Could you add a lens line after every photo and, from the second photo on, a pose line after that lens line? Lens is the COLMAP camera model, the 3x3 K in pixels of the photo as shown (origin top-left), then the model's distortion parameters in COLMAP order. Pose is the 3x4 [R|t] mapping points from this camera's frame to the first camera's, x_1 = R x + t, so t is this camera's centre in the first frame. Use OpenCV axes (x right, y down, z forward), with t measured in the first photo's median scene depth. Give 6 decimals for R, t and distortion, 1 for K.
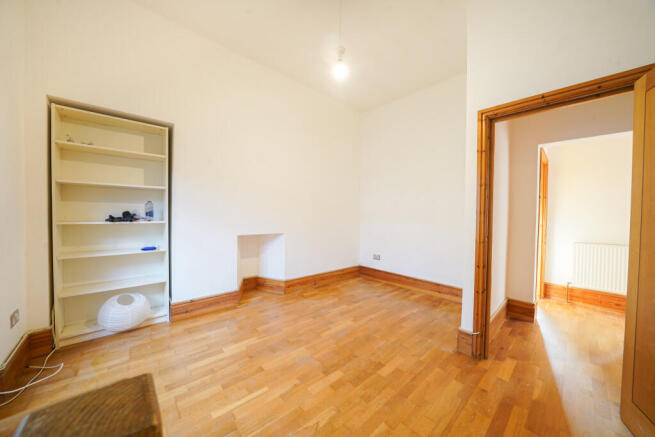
lens RADIAL K [[227.2, 0, 328.1], [0, 227.2, 219.6], [0, 0, 1]] dist [-0.020187, -0.000092]
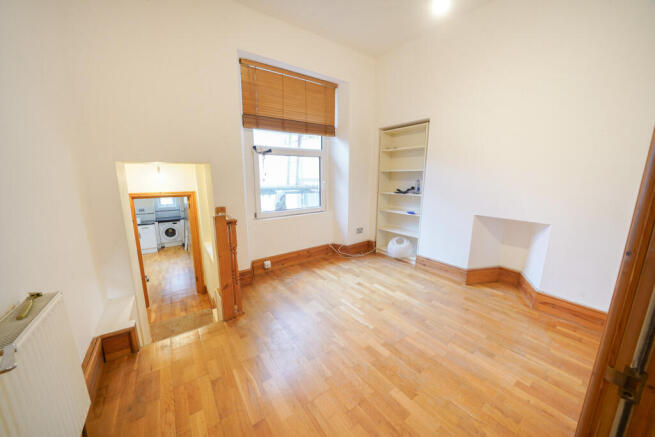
lens RADIAL K [[227.2, 0, 328.1], [0, 227.2, 219.6], [0, 0, 1]] dist [-0.020187, -0.000092]
pose [[-0.104751, 0.166704, -0.980427, 0.763859], [-0.028039, 0.984964, 0.170471, -0.069486], [0.994103, 0.045347, -0.098502, 0.623929]]
